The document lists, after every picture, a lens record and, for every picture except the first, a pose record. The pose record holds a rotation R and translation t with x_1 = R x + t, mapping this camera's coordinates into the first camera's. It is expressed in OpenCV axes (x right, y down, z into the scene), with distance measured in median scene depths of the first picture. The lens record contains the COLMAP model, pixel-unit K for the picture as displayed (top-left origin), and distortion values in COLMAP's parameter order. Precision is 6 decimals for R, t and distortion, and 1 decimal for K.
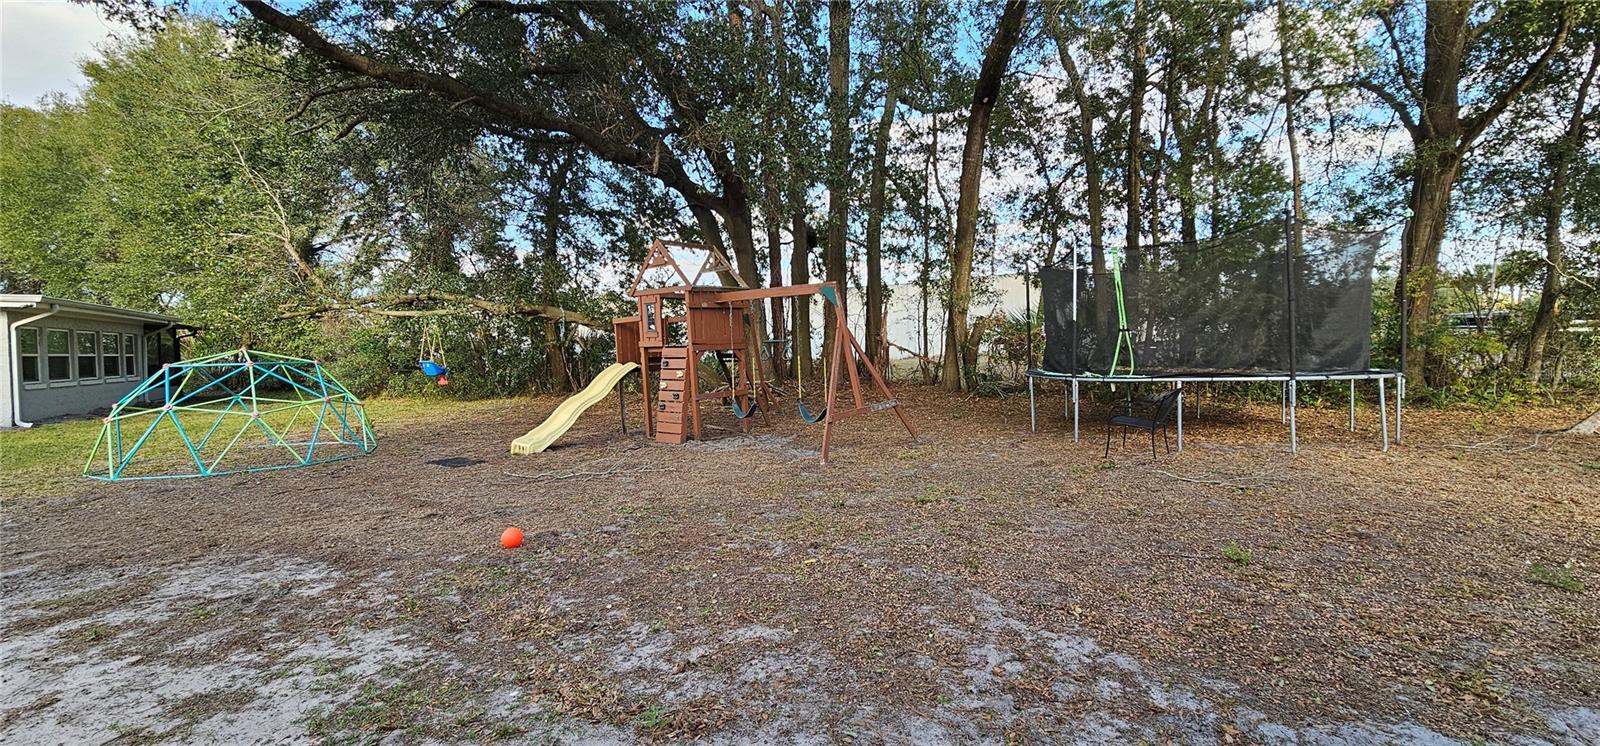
lens RADIAL K [[654.6, 0, 805.4], [0, 654.6, 354.9], [0, 0, 1]] dist [0.000521, 0.000303]
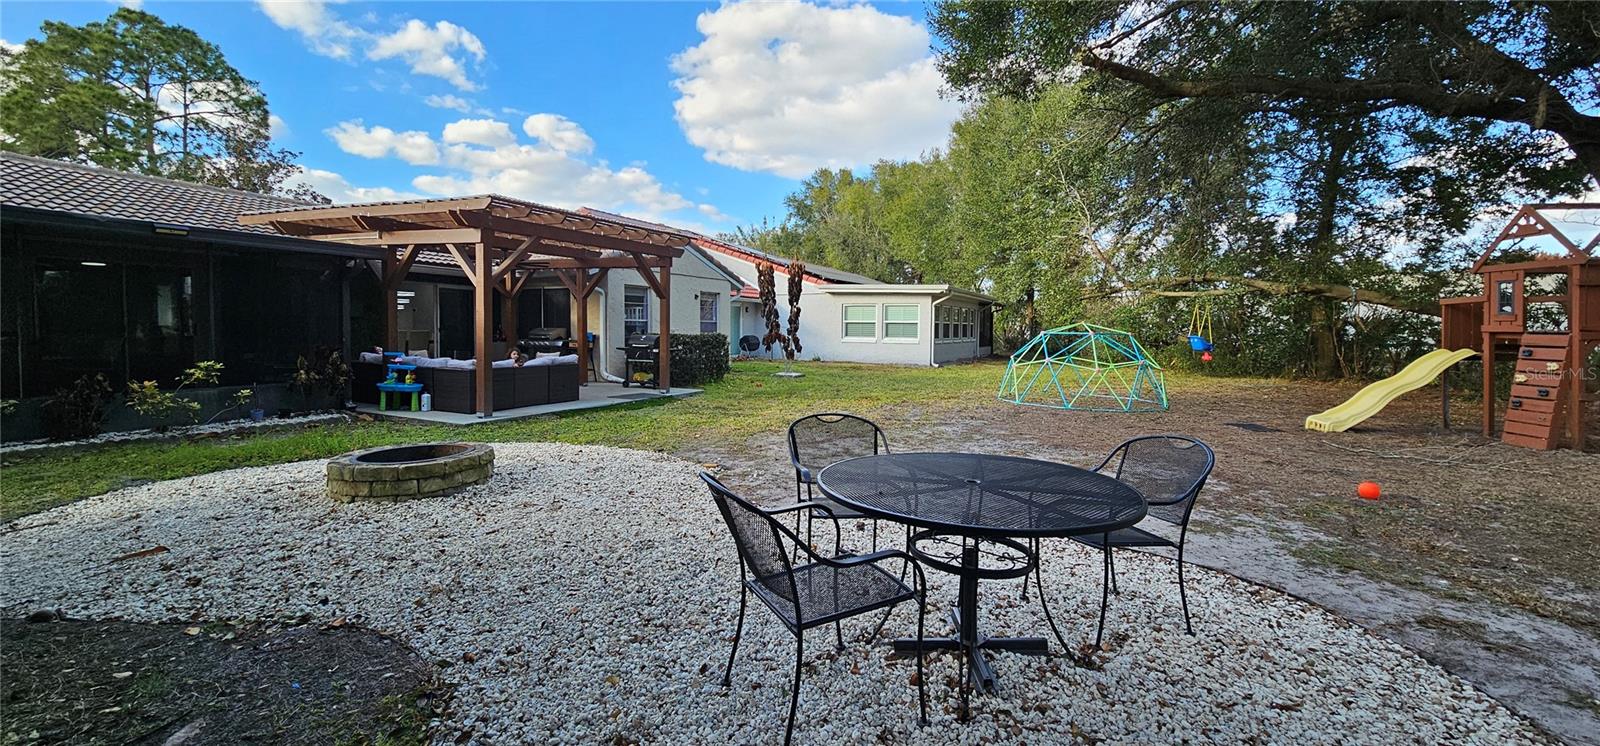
lens RADIAL K [[654.6, 0, 805.4], [0, 654.6, 354.9], [0, 0, 1]] dist [0.000521, 0.000303]
pose [[0.546547, 0.067597, -0.834696, -0.011249], [-0.037263, 0.997713, 0.056399, 0.001810], [0.836599, 0.000279, 0.547815, -0.141257]]
